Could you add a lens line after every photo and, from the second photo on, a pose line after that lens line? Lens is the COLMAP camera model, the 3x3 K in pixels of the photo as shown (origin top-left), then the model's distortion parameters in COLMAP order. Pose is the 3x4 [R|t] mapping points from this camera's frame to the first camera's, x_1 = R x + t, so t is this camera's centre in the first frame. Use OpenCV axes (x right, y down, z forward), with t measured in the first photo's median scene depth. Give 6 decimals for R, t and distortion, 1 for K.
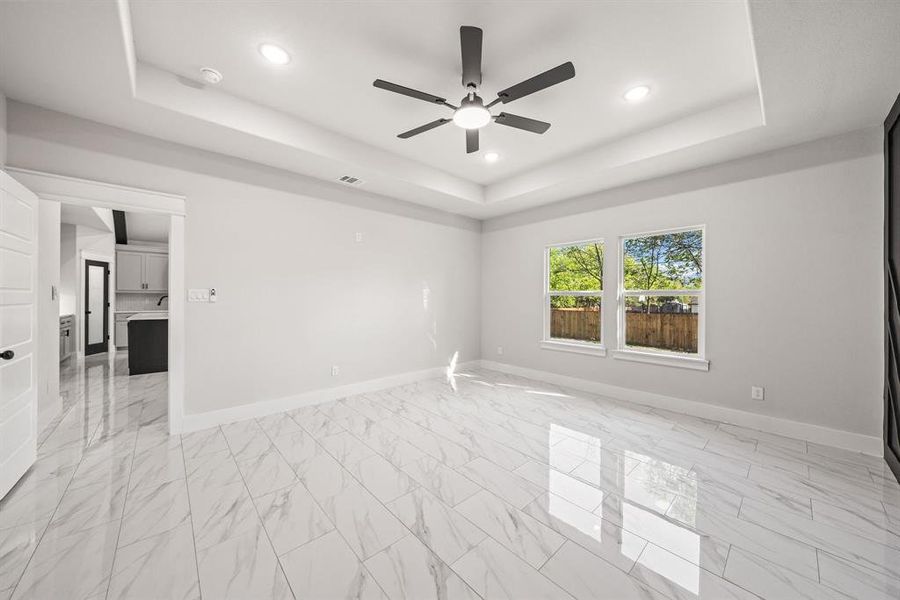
lens RADIAL K [[328.4, 0, 459.3], [0, 328.4, 299.7], [0, 0, 1]] dist [-0.006746, -0.001696]
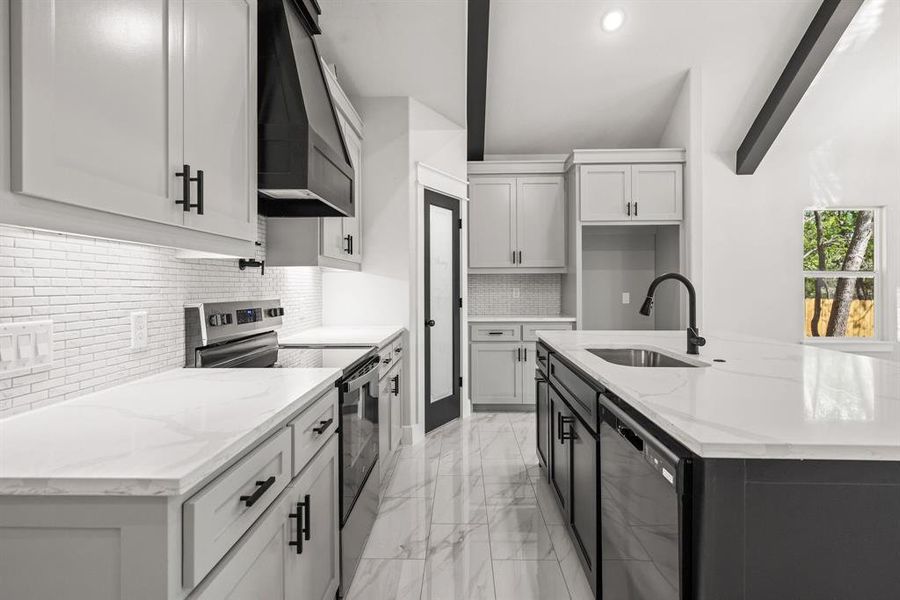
lens RADIAL K [[454.3, 0, 451.5], [0, 454.3, 285.1], [0, 0, 1]] dist [0.003459, -0.002057]
pose [[0.740474, -0.008275, -0.672034, -0.699309], [0.006560, 0.999966, -0.005085, -0.003592], [0.672053, -0.000644, 0.740502, 0.566239]]
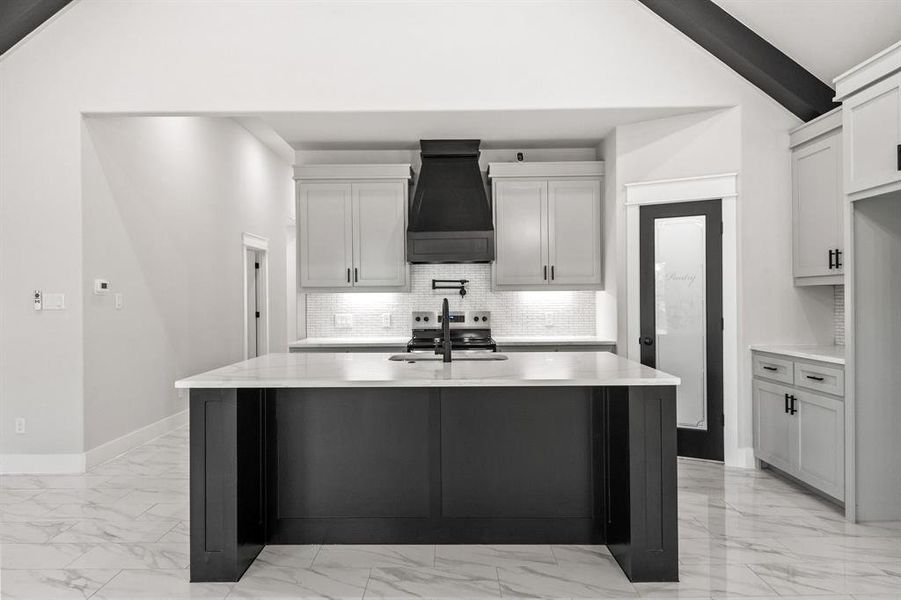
lens RADIAL K [[559.7, 0, 443.8], [0, 559.7, 296.7], [0, 0, 1]] dist [0.020948, -0.002572]
pose [[-0.665851, -0.002363, -0.746081, -0.447668], [0.004994, 0.999958, -0.007624, -0.009349], [0.746068, -0.008802, -0.665812, 1.170678]]
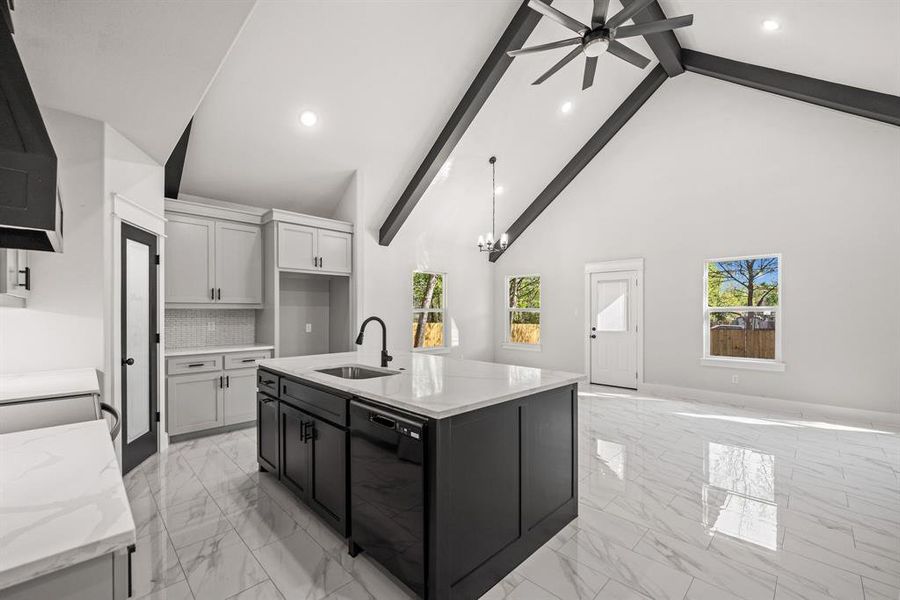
lens RADIAL K [[372.8, 0, 452.1], [0, 372.8, 311.8], [0, 0, 1]] dist [-0.005527, -0.001604]
pose [[0.996974, -0.005402, 0.077554, -0.739826], [0.005424, 0.999985, -0.000075, -0.015774], [-0.077553, 0.000495, 0.996988, 0.499561]]
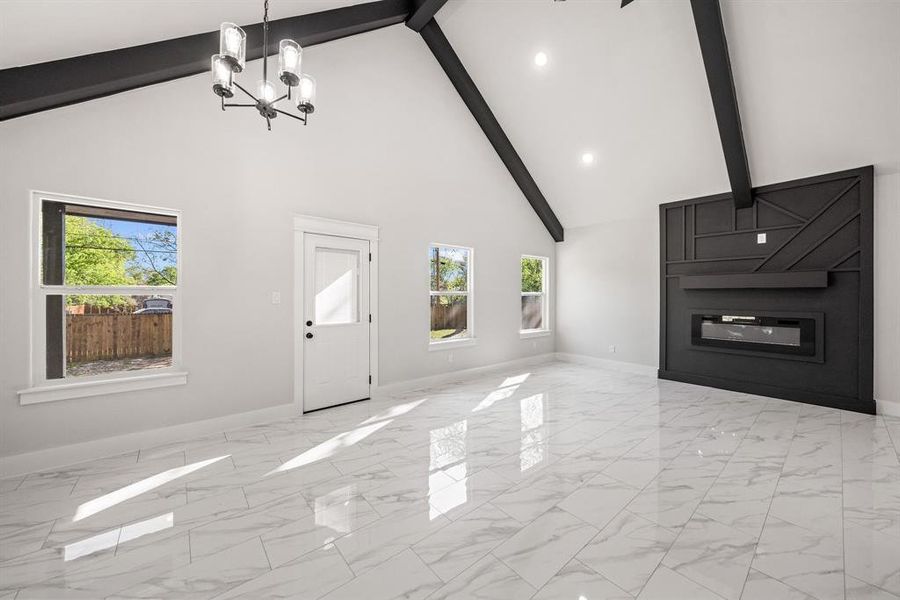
lens RADIAL K [[328.4, 0, 453.0], [0, 328.4, 294.8], [0, 0, 1]] dist [-0.006746, -0.001696]
pose [[0.007872, -0.002530, 0.999966, -0.813824], [-0.002165, 0.999994, 0.002547, -0.016295], [-0.999967, -0.002185, 0.007866, 1.164562]]
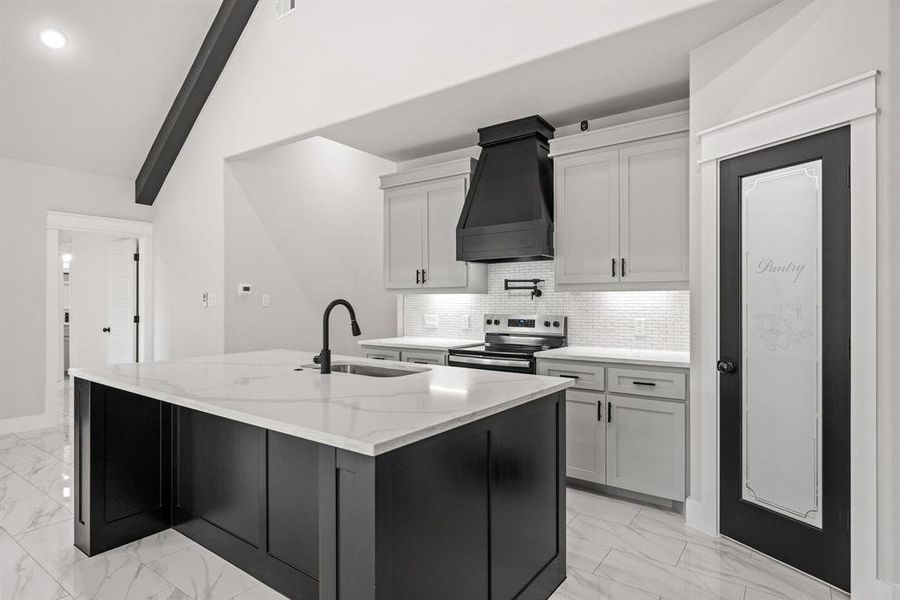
lens RADIAL K [[483.3, 0, 441.9], [0, 483.3, 298.5], [0, 0, 1]] dist [0.014703, -0.002257]
pose [[-0.973478, -0.004910, -0.228730, -0.779065], [-0.003192, 0.999964, -0.007884, -0.009700], [0.228760, -0.006945, -0.973458, 1.219034]]
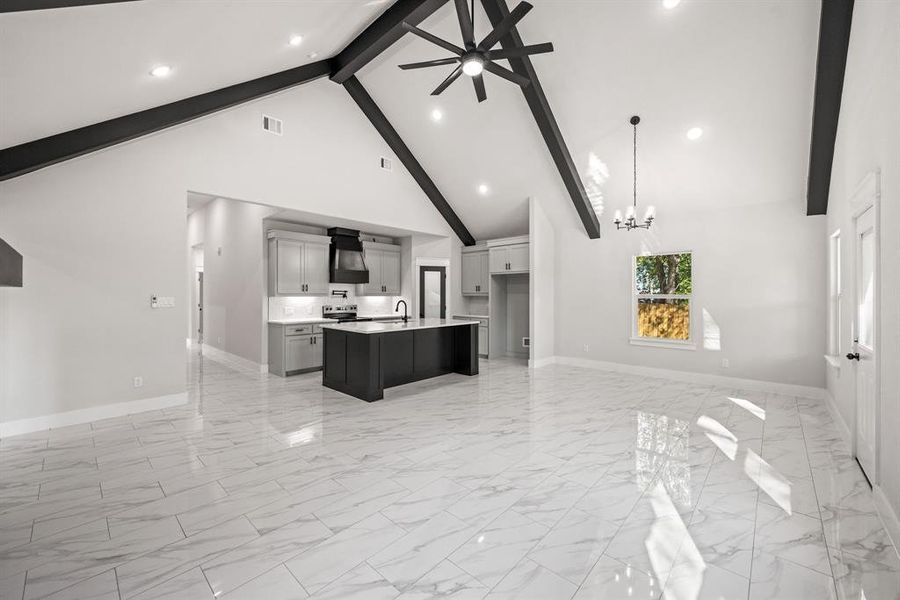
lens RADIAL K [[352.9, 0, 439.5], [0, 352.9, 295.5], [0, 0, 1]] dist [-0.004181, -0.000720]
pose [[0.085236, -0.000389, -0.996361, 0.026974], [0.000004, 1.000000, -0.000390, -0.022639], [0.996361, 0.000029, 0.085236, 0.885314]]
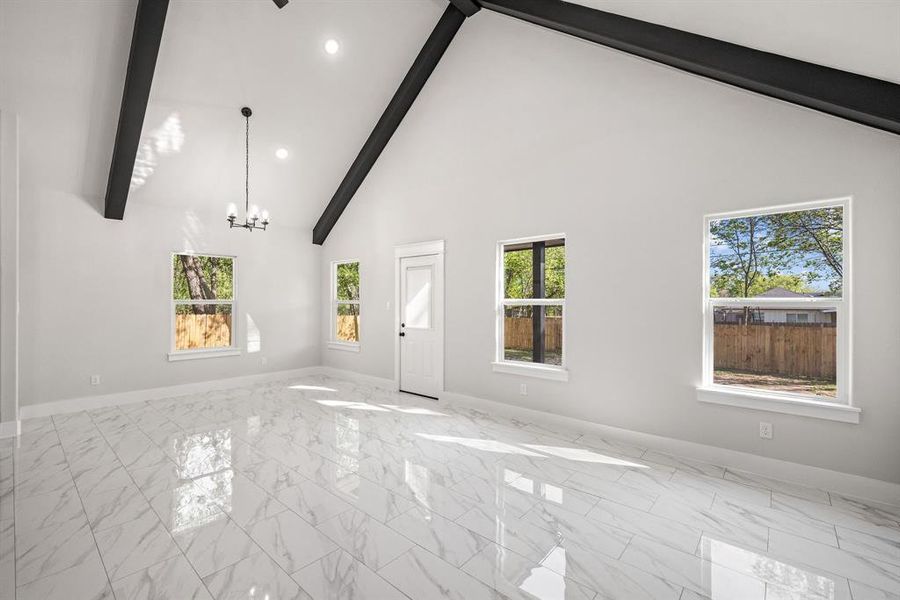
lens RADIAL K [[391.5, 0, 455.4], [0, 391.5, 299.8], [0, 0, 1]] dist [0.000563, -0.000441]
pose [[0.990248, -0.003256, 0.139274, -0.327029], [0.004215, 0.999969, -0.006590, -0.017921], [-0.139249, 0.007113, 0.990232, 0.586413]]
